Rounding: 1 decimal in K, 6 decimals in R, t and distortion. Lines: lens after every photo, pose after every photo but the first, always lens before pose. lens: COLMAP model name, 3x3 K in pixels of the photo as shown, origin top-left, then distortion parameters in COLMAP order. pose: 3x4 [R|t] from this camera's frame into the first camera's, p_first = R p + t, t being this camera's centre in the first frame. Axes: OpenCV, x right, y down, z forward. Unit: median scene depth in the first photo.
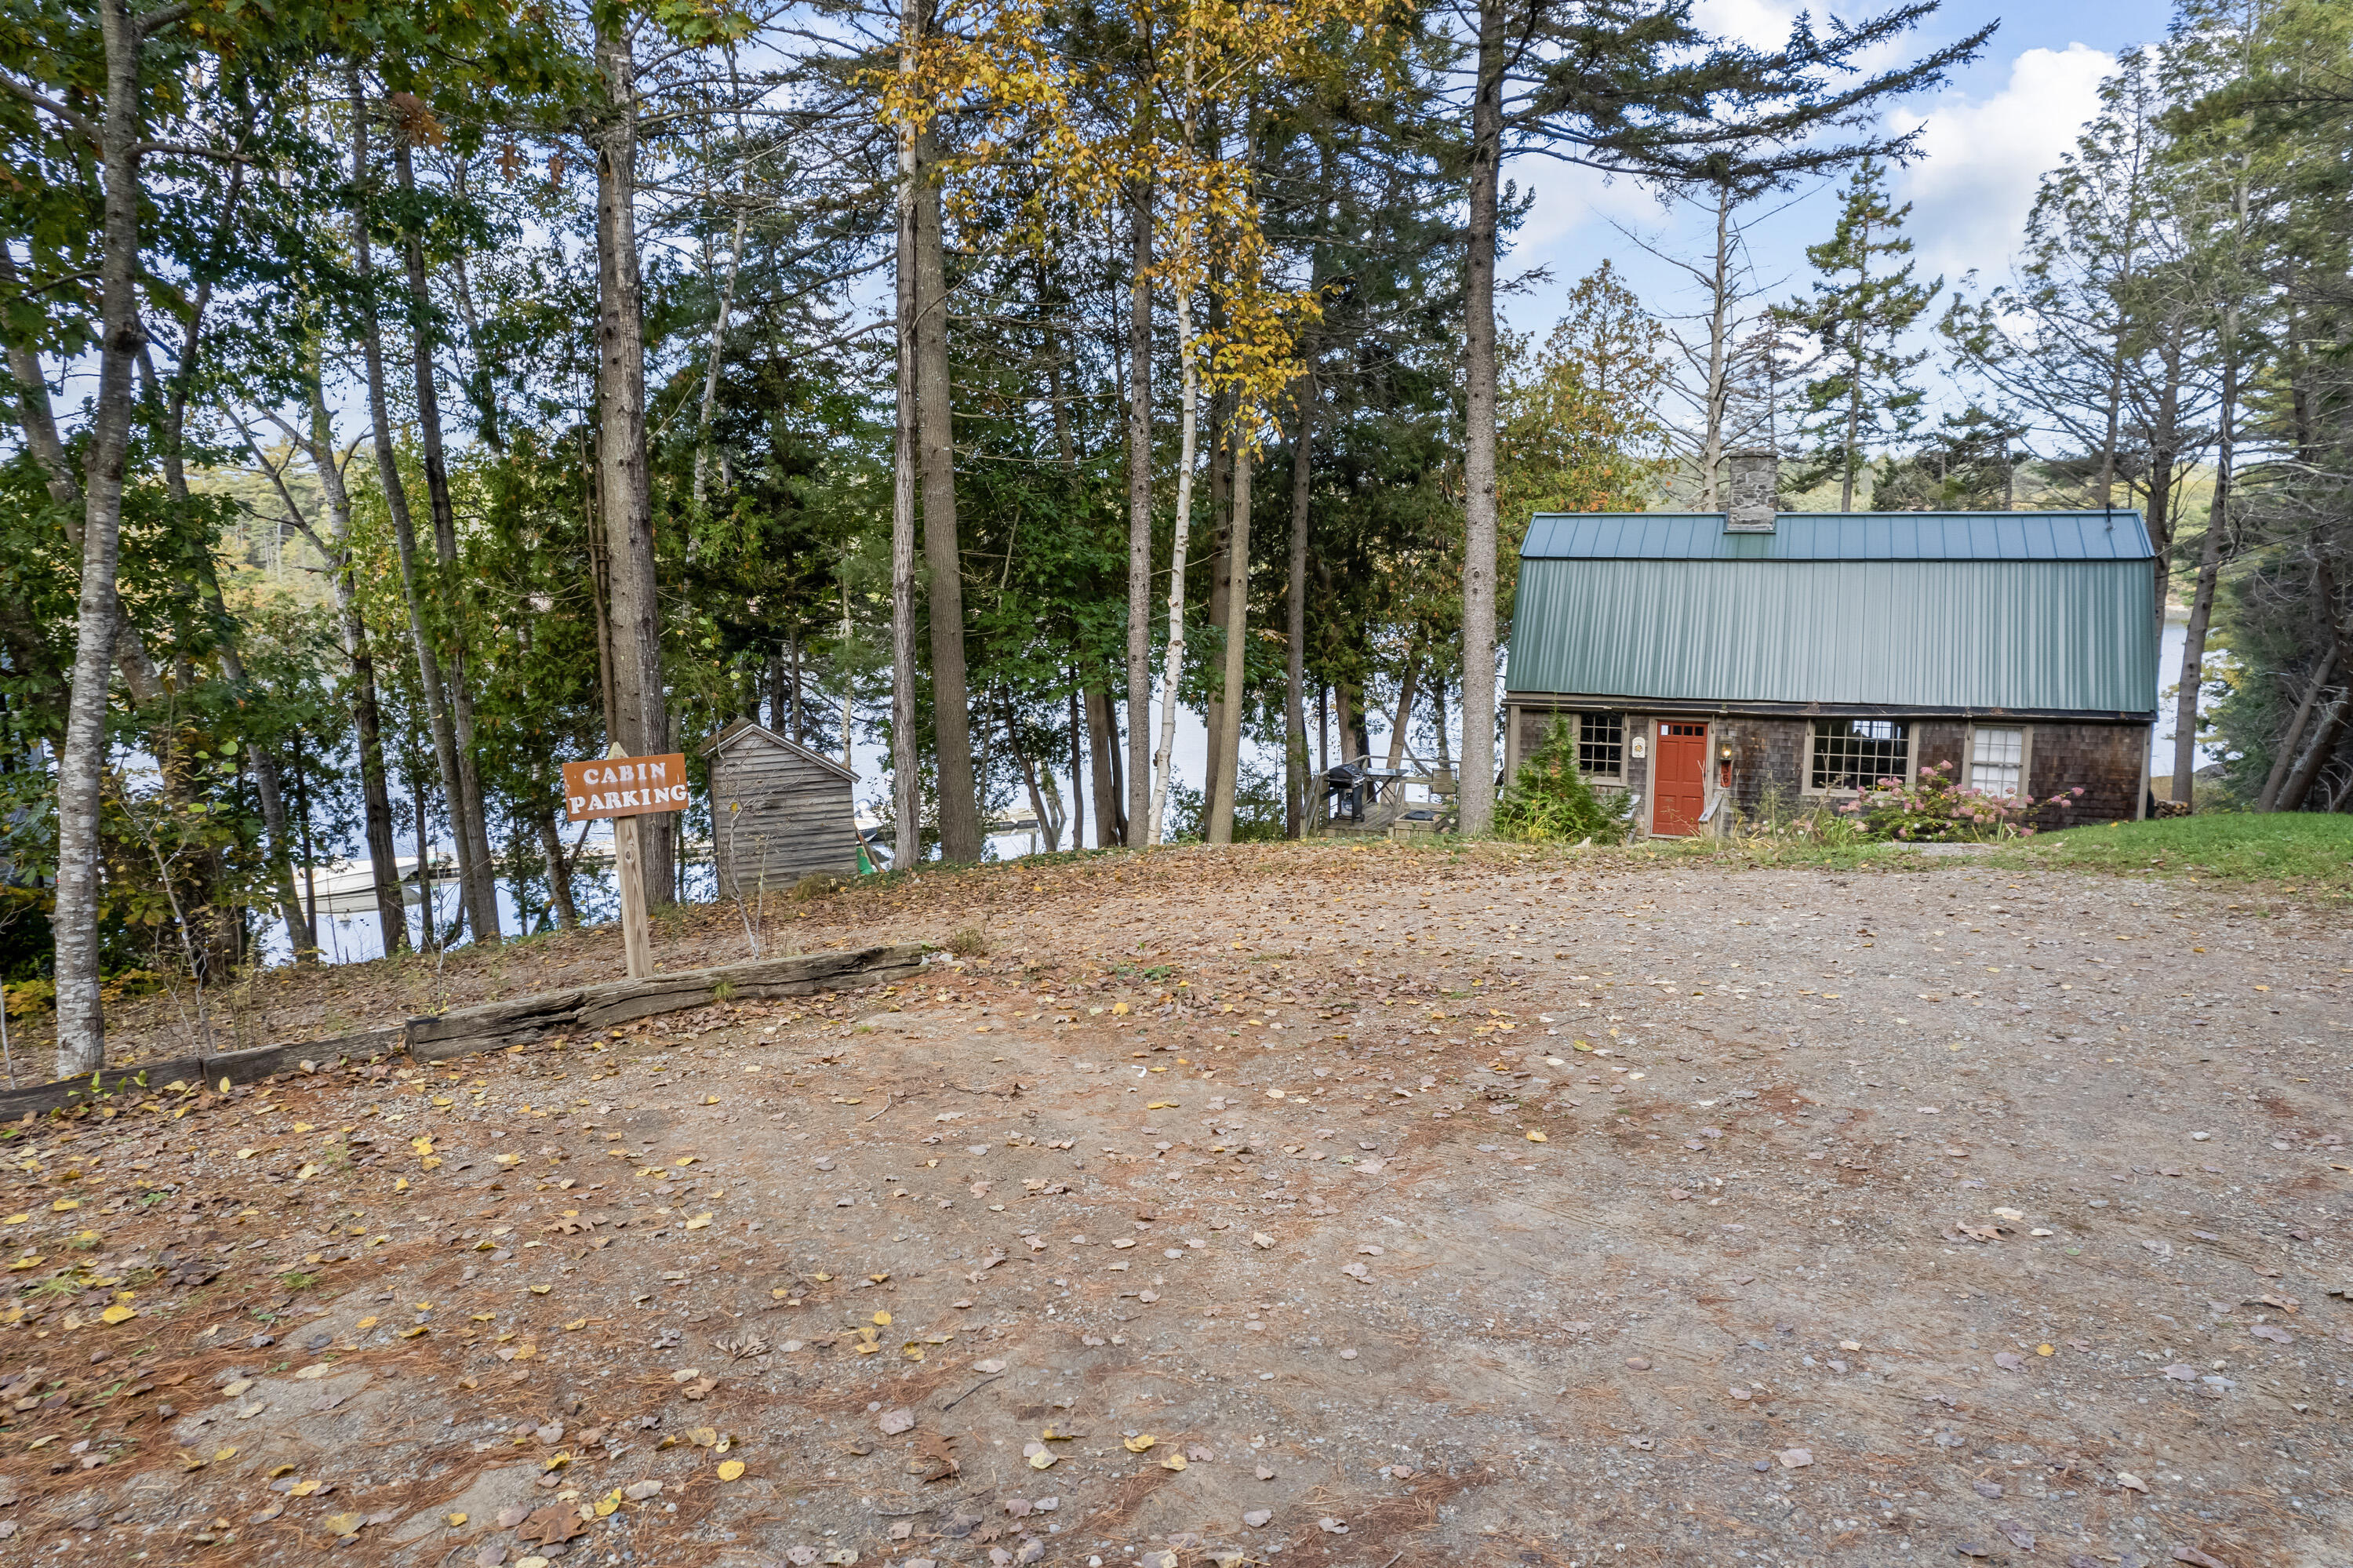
lens RADIAL K [[1464.2, 0, 1173.5], [0, 1464.2, 776.7], [0, 0, 1]] dist [-0.111523, 0.075745]
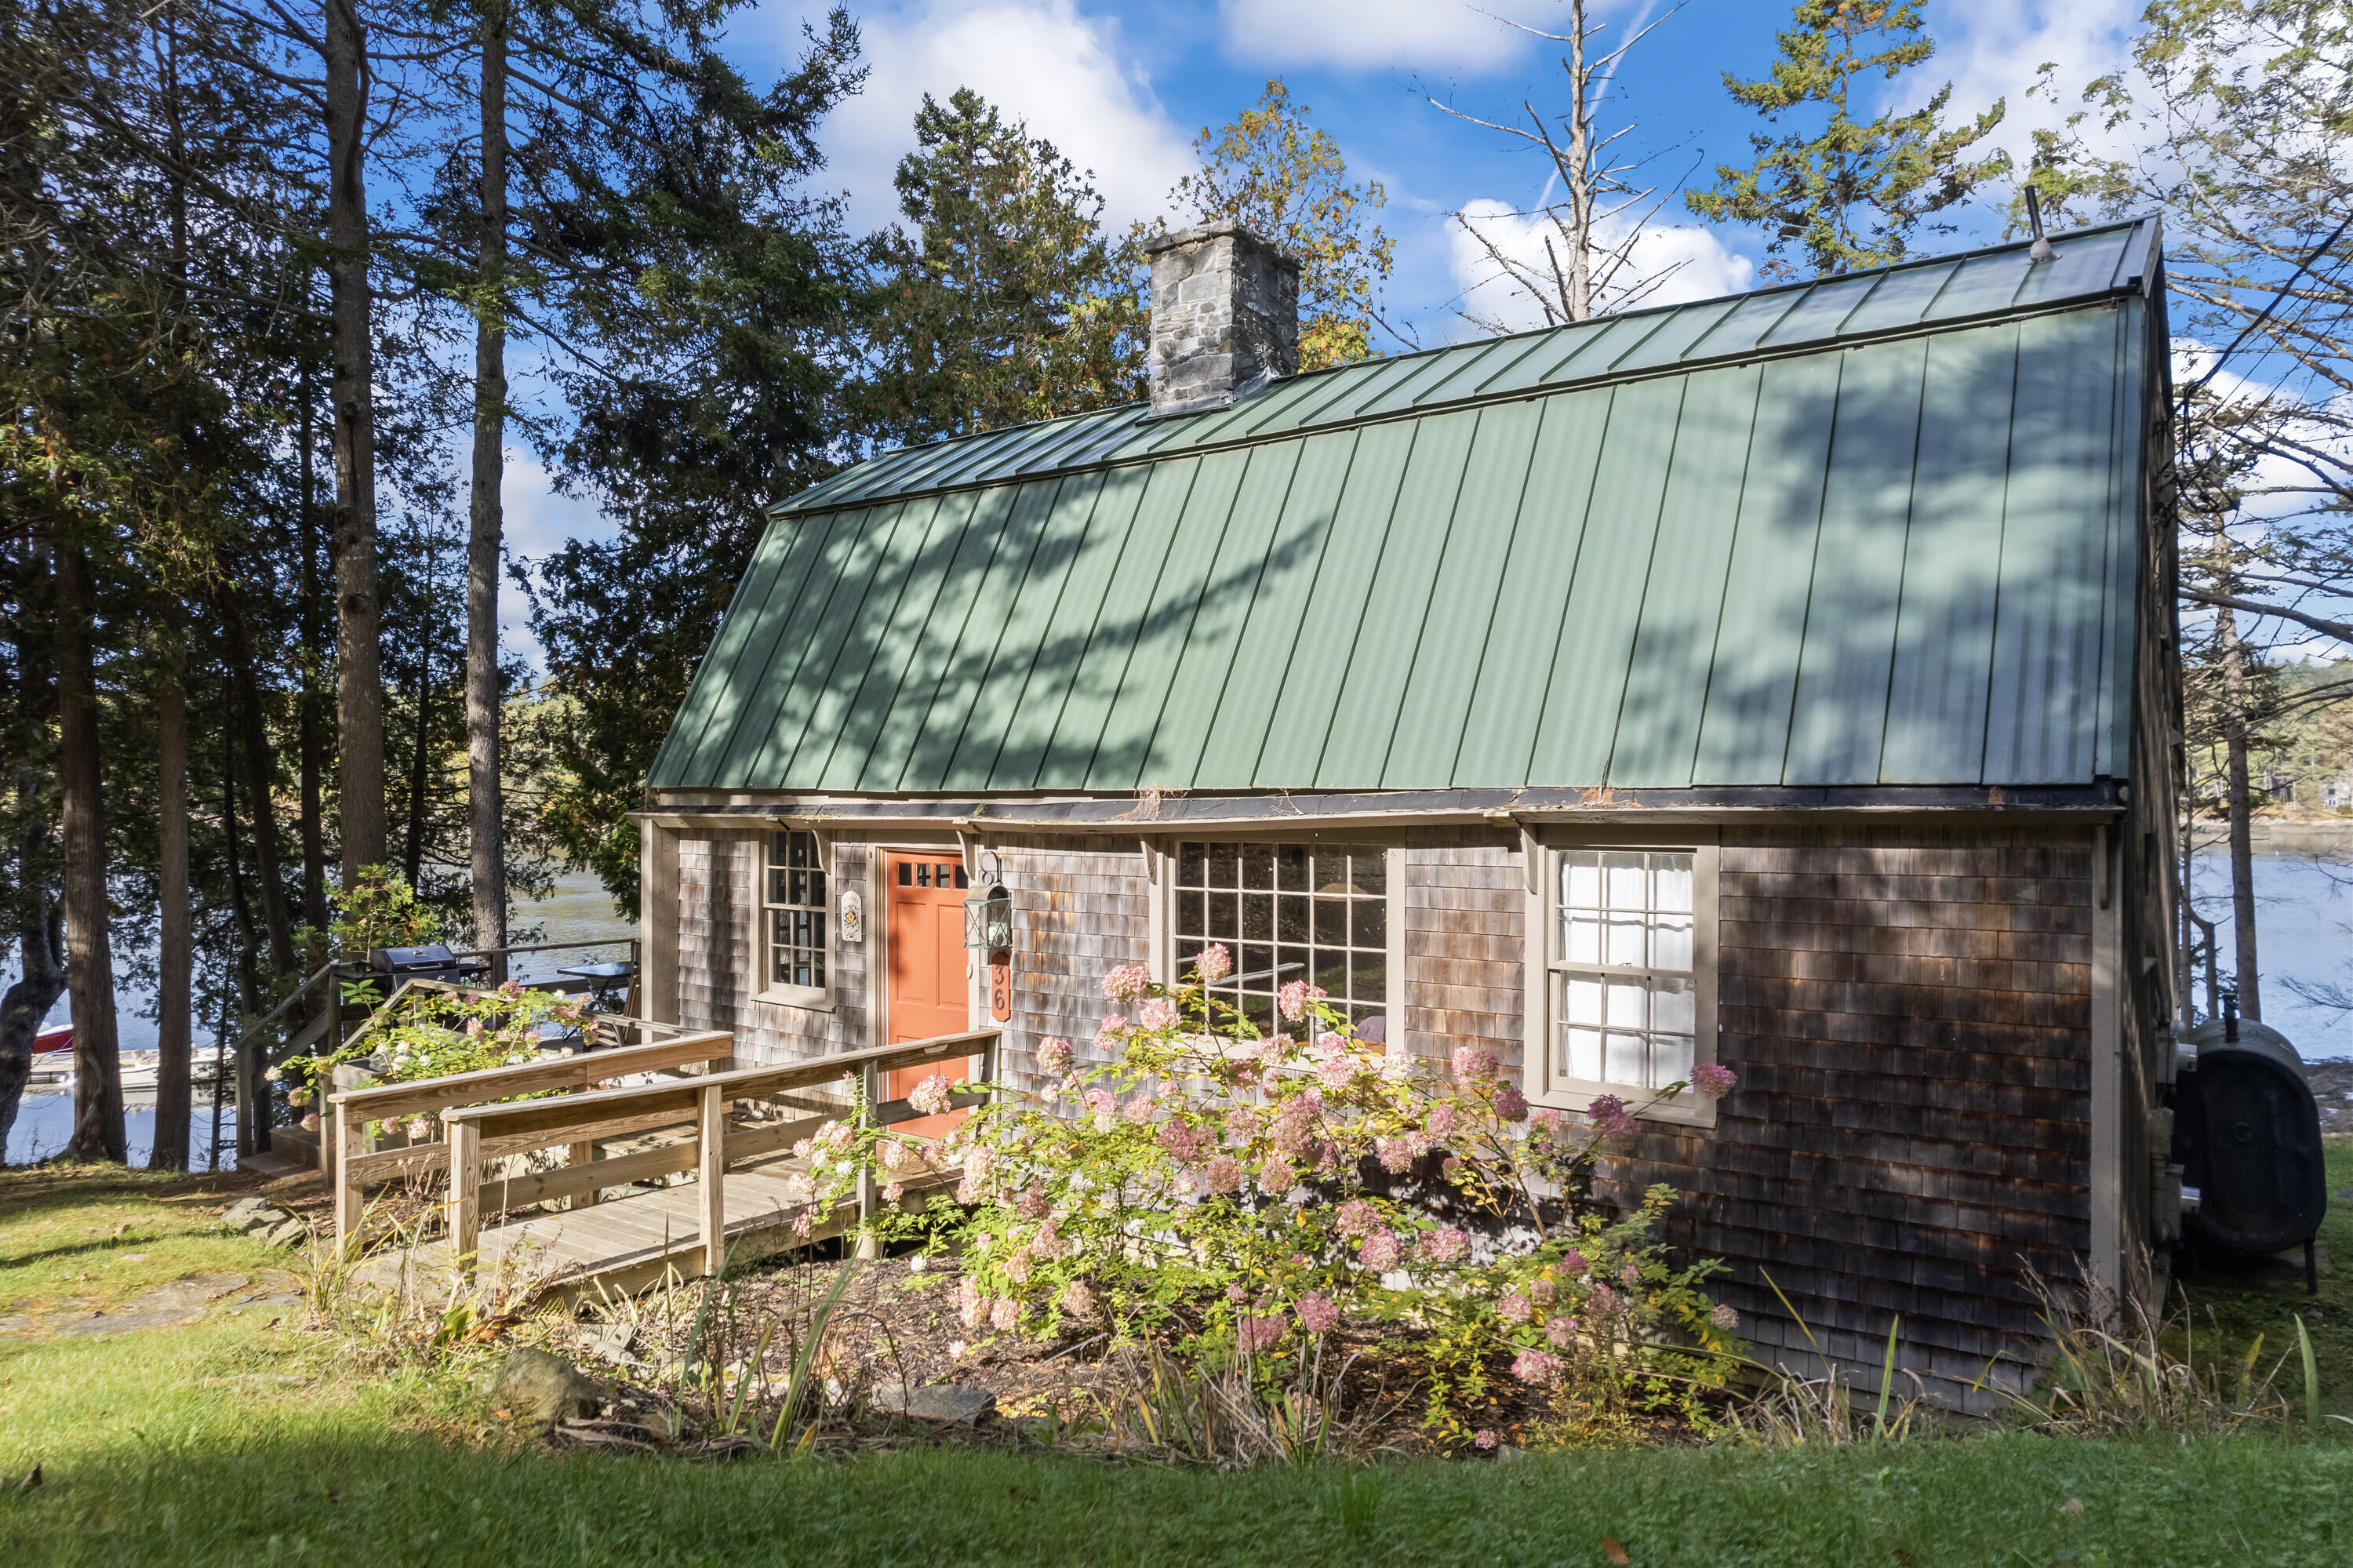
lens RADIAL K [[1504.5, 0, 1179.1], [0, 1504.5, 786.5], [0, 0, 1]] dist [-0.071804, 0.059404]
pose [[0.978337, 0.004583, -0.206967, 0.350472], [-0.034490, 0.989390, -0.141128, 0.000087], [0.204125, 0.145209, 0.968115, 0.421088]]
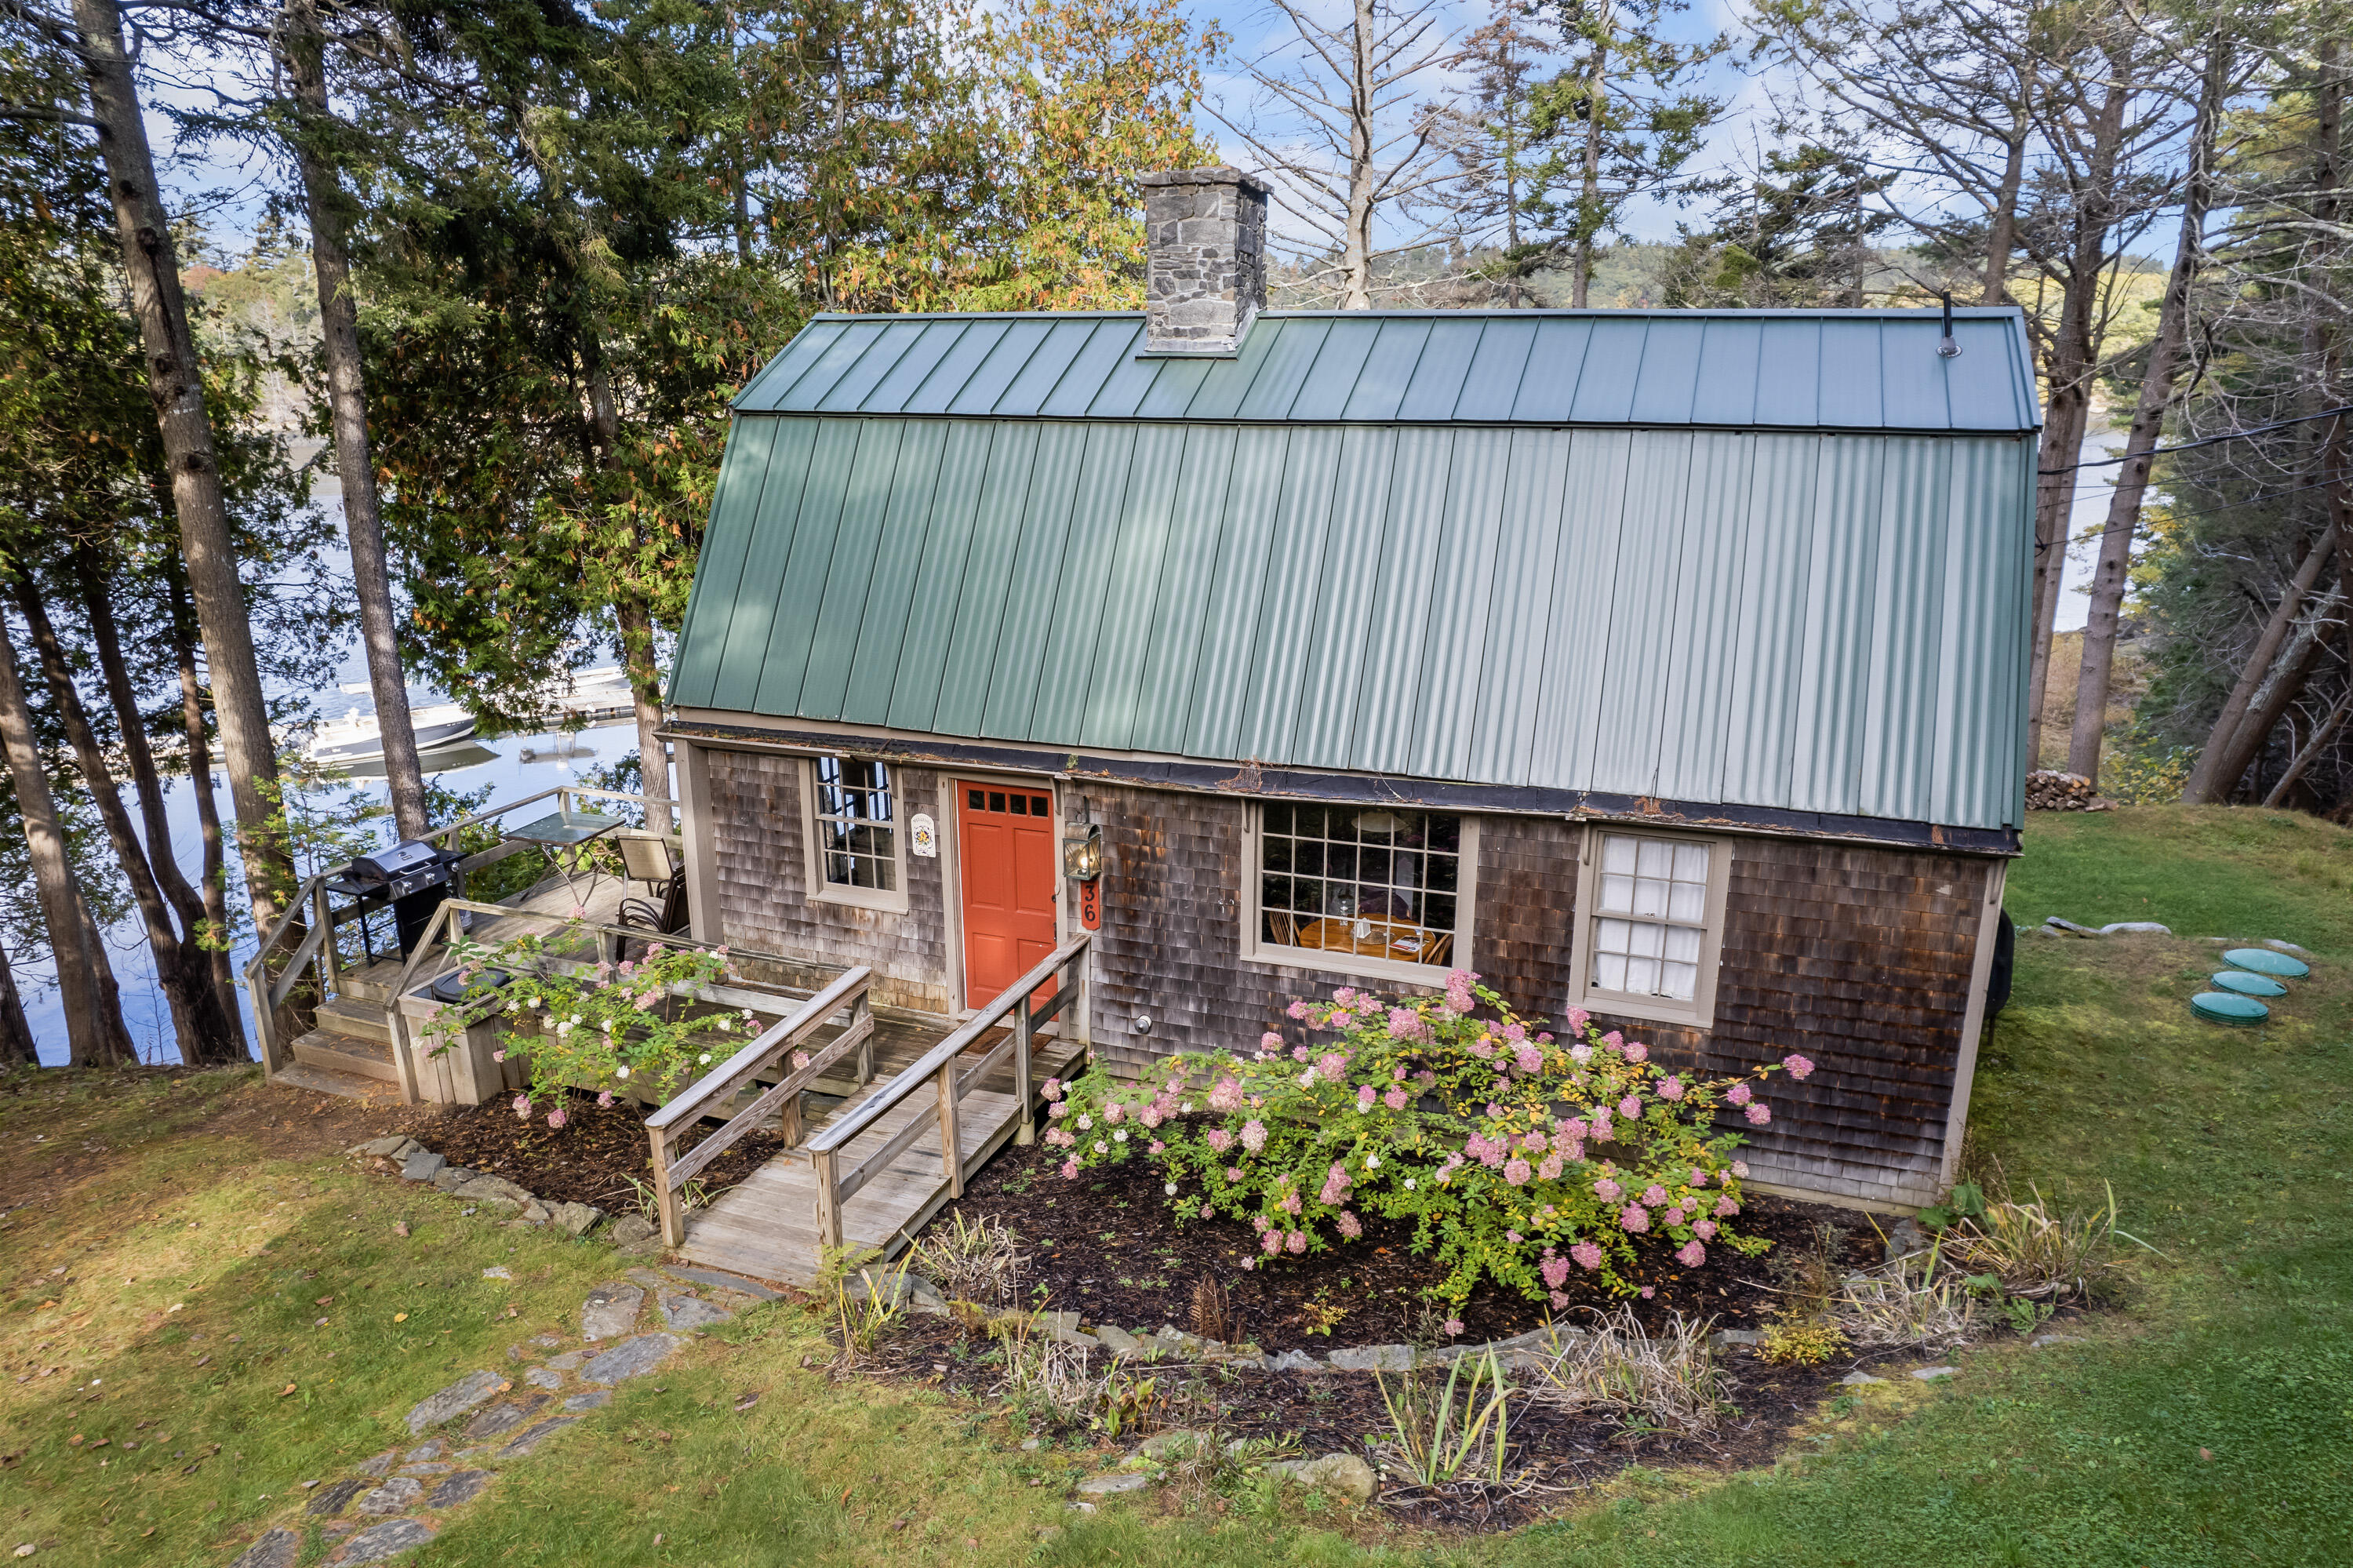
lens RADIAL K [[1504.5, 0, 1179.1], [0, 1504.5, 786.5], [0, 0, 1]] dist [-0.071804, 0.059404]
pose [[0.997480, -0.015795, 0.069171, 0.259141], [0.006516, 0.991179, 0.132372, -0.069350], [-0.070651, -0.131588, 0.988784, 0.364050]]
